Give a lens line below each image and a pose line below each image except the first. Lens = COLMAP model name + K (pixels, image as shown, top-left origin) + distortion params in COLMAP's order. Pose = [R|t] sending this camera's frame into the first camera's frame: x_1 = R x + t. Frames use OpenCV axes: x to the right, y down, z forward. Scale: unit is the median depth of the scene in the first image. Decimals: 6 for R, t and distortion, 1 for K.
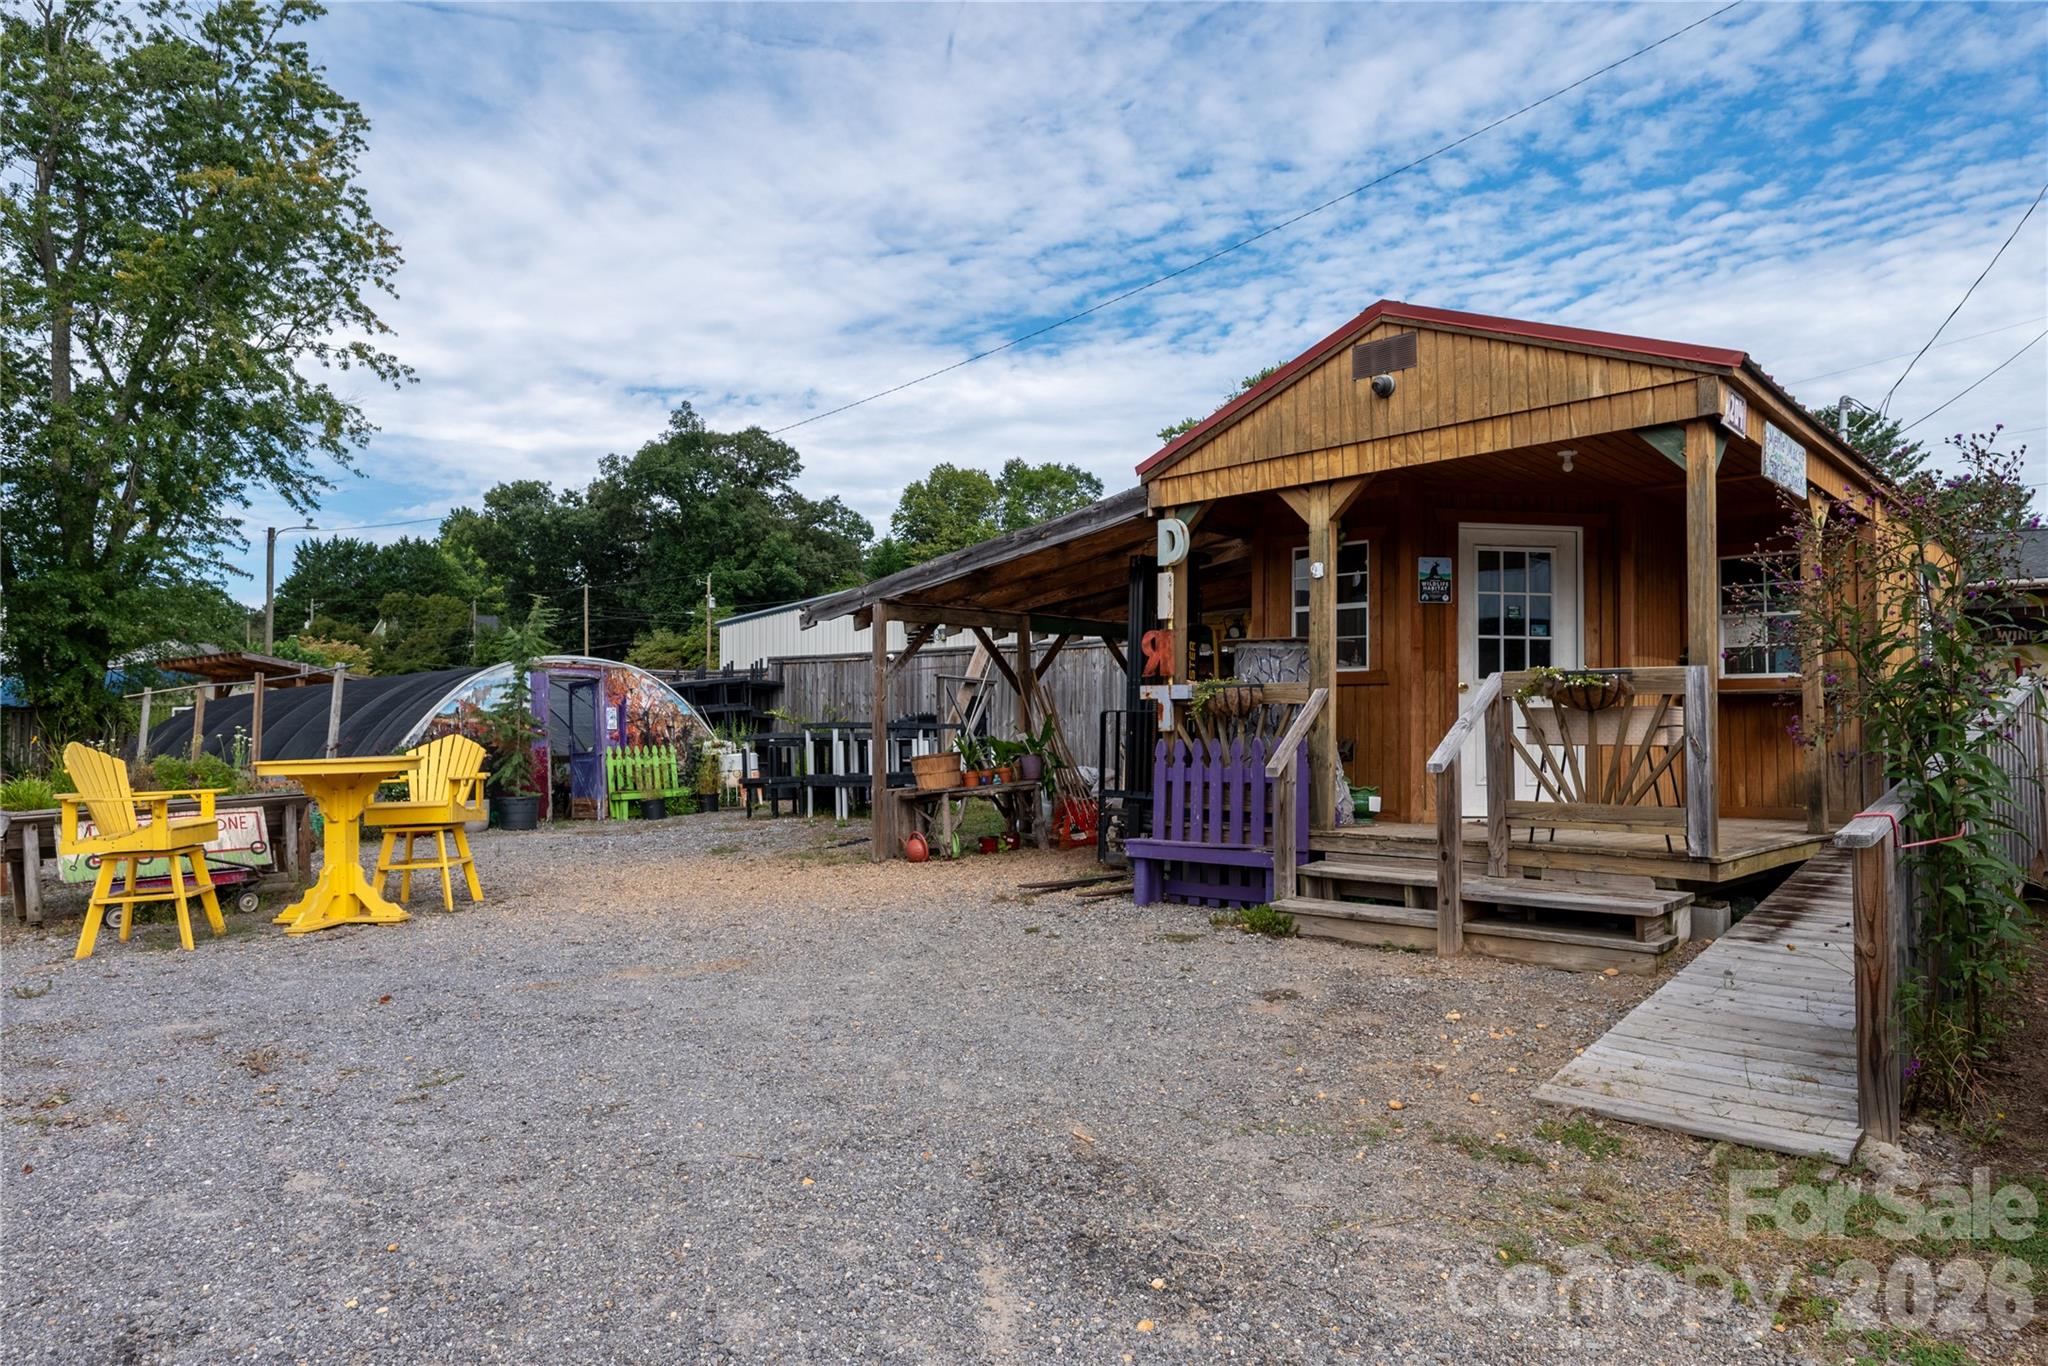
lens RADIAL K [[1198.8, 0, 1024.0], [0, 1198.8, 683.0], [0, 0, 1]] dist [0.001821, 0.000273]
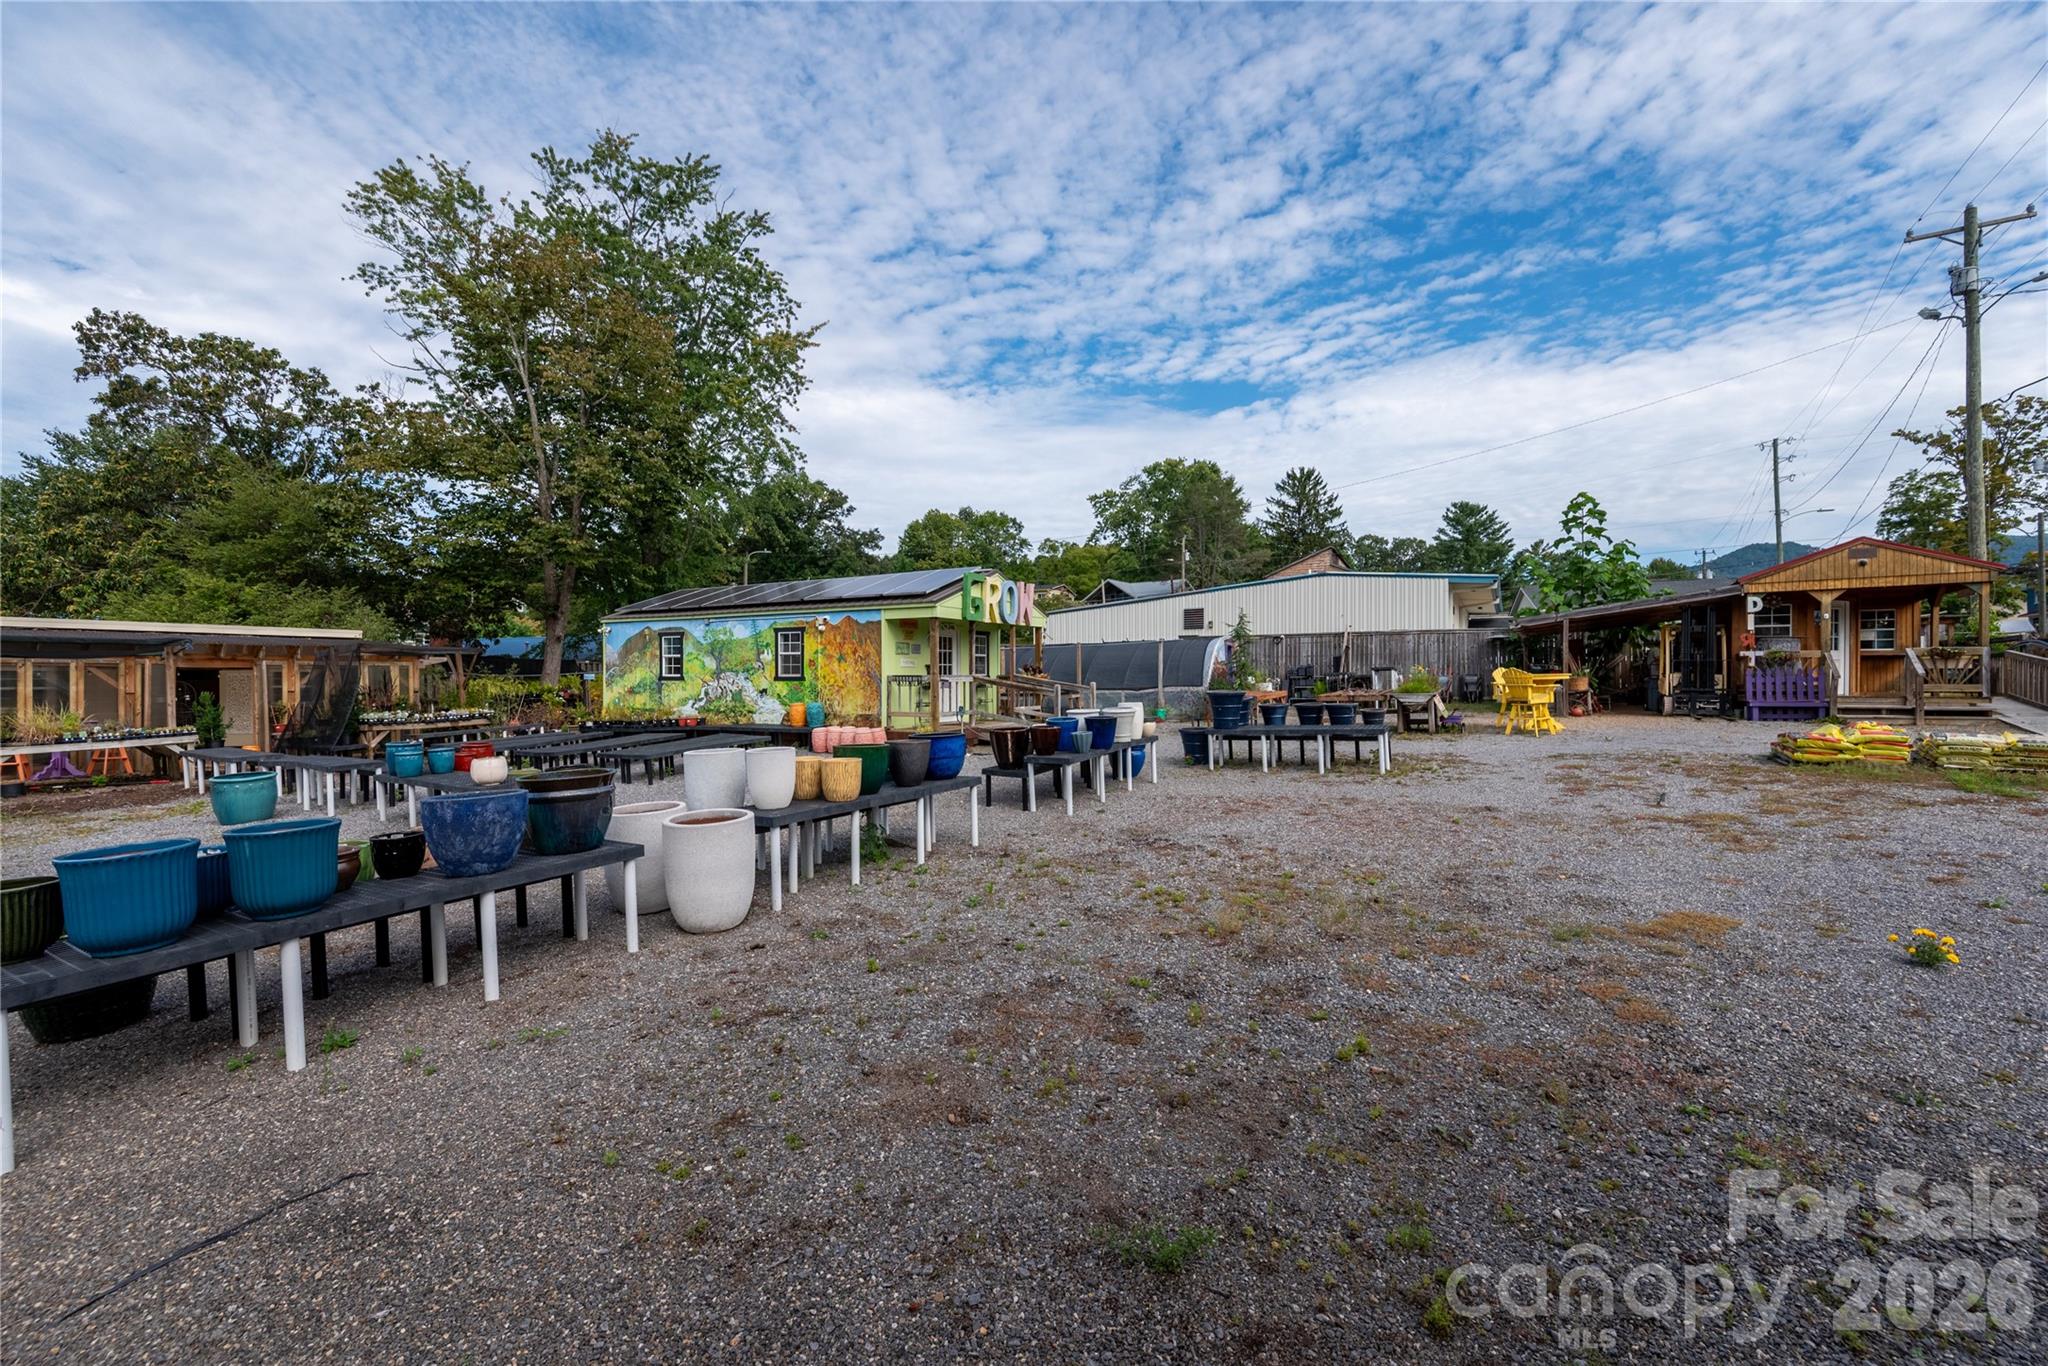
lens RADIAL K [[801.1, 0, 1024.0], [0, 801.1, 683.0], [0, 0, 1]] dist [-0.000544, -0.000424]
pose [[0.981302, -0.000883, 0.192472, -2.085406], [-0.006708, 0.999225, 0.038788, 0.015721], [-0.192357, -0.039354, 0.980536, -0.647240]]
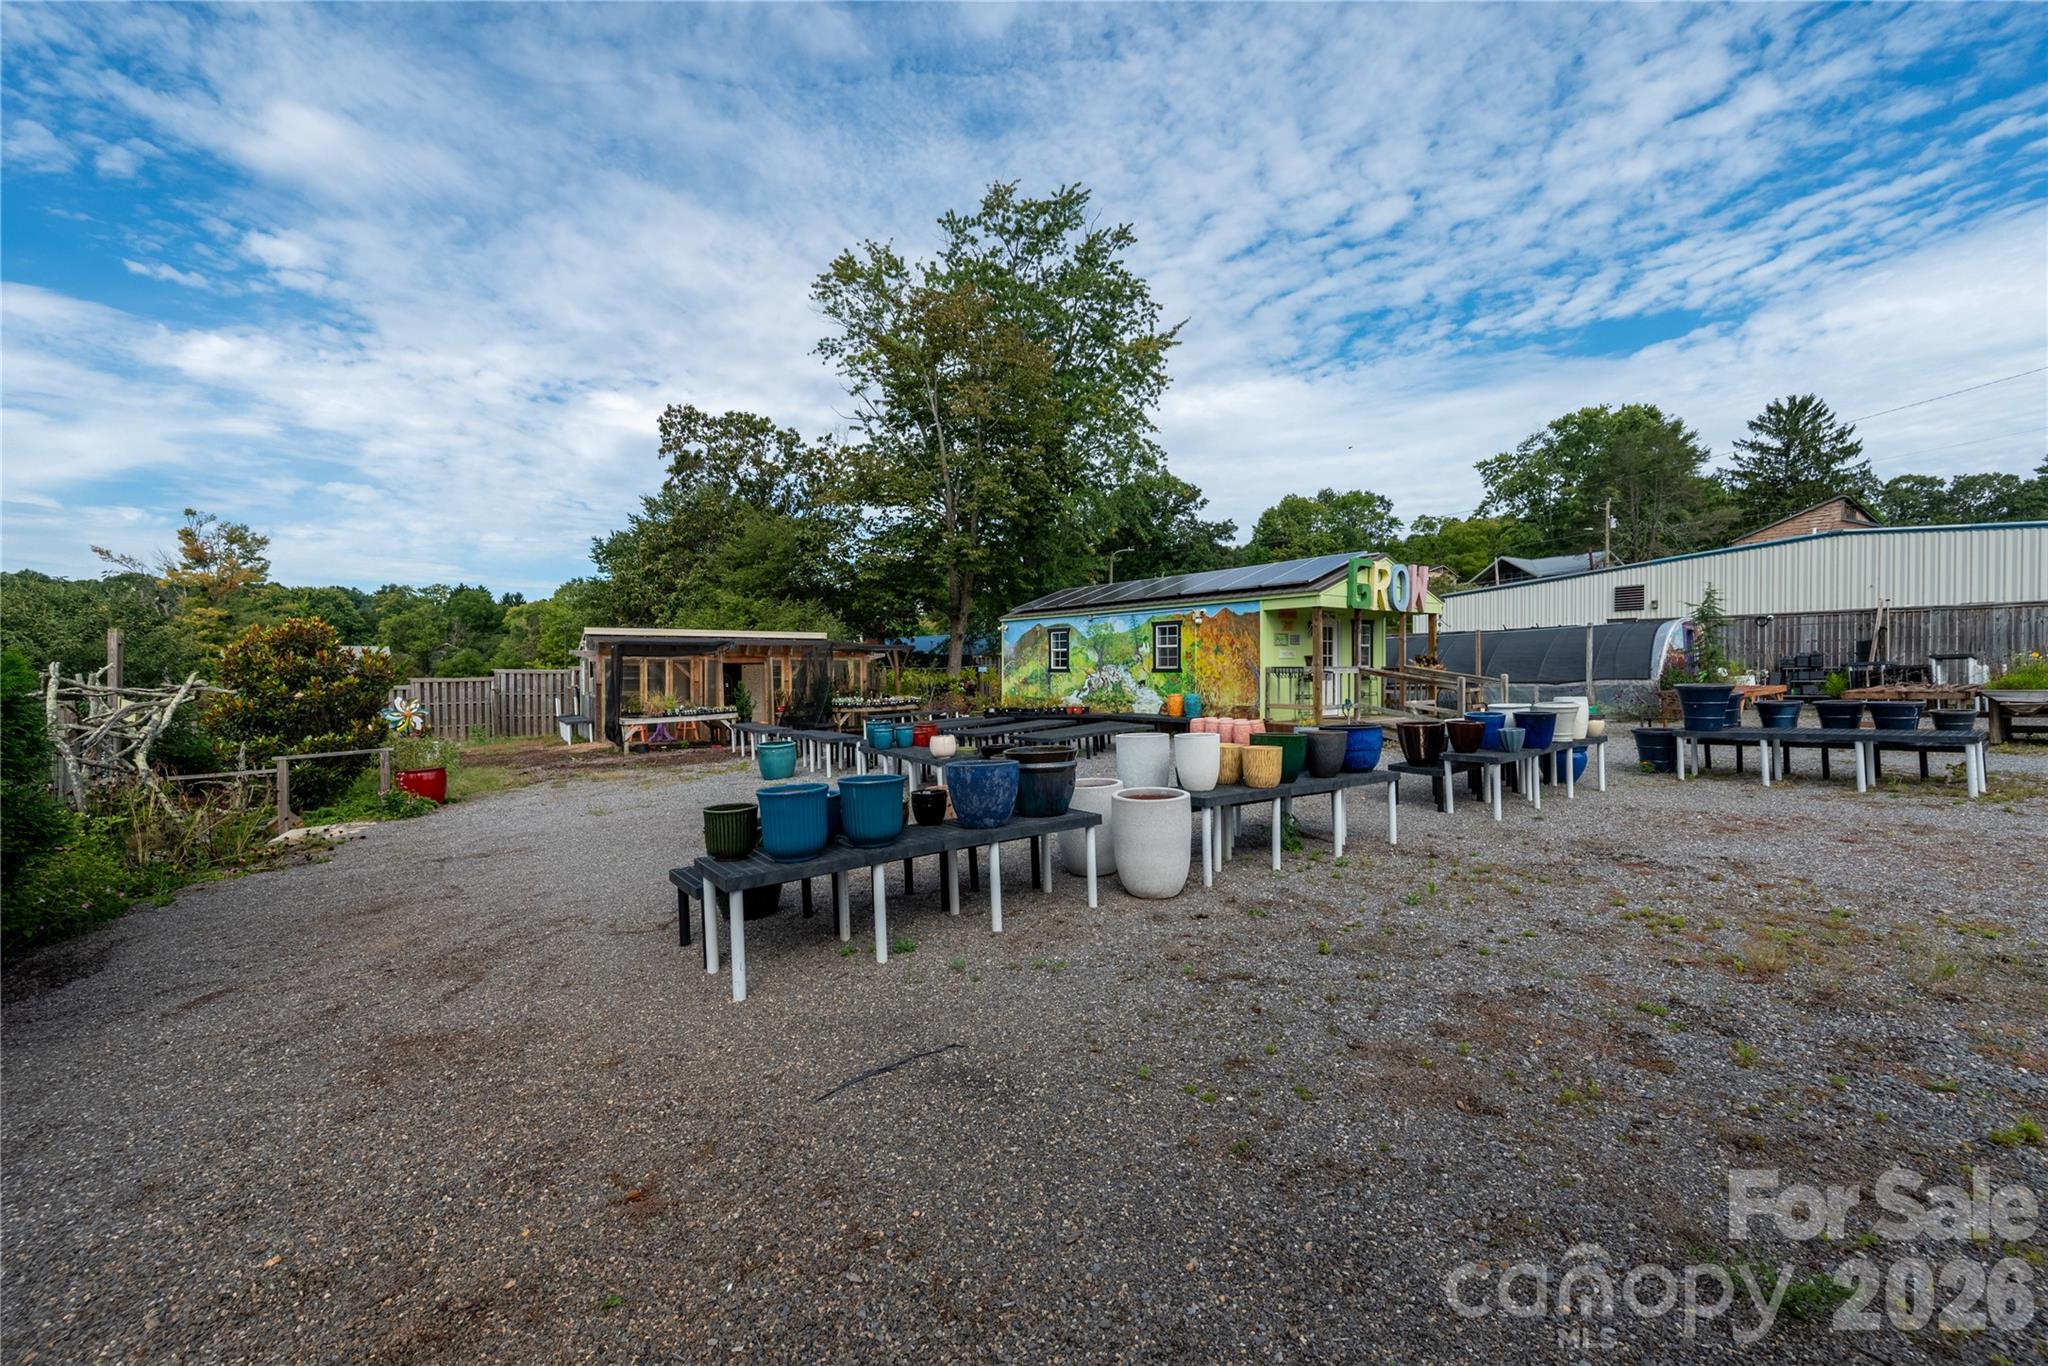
lens RADIAL K [[801.1, 0, 1024.0], [0, 801.1, 683.0], [0, 0, 1]] dist [-0.000544, -0.000424]
pose [[0.973478, 0.002827, -0.228764, -2.172745], [0.008195, 0.998851, 0.047215, 0.017912], [0.228635, -0.047838, 0.972336, -0.688397]]
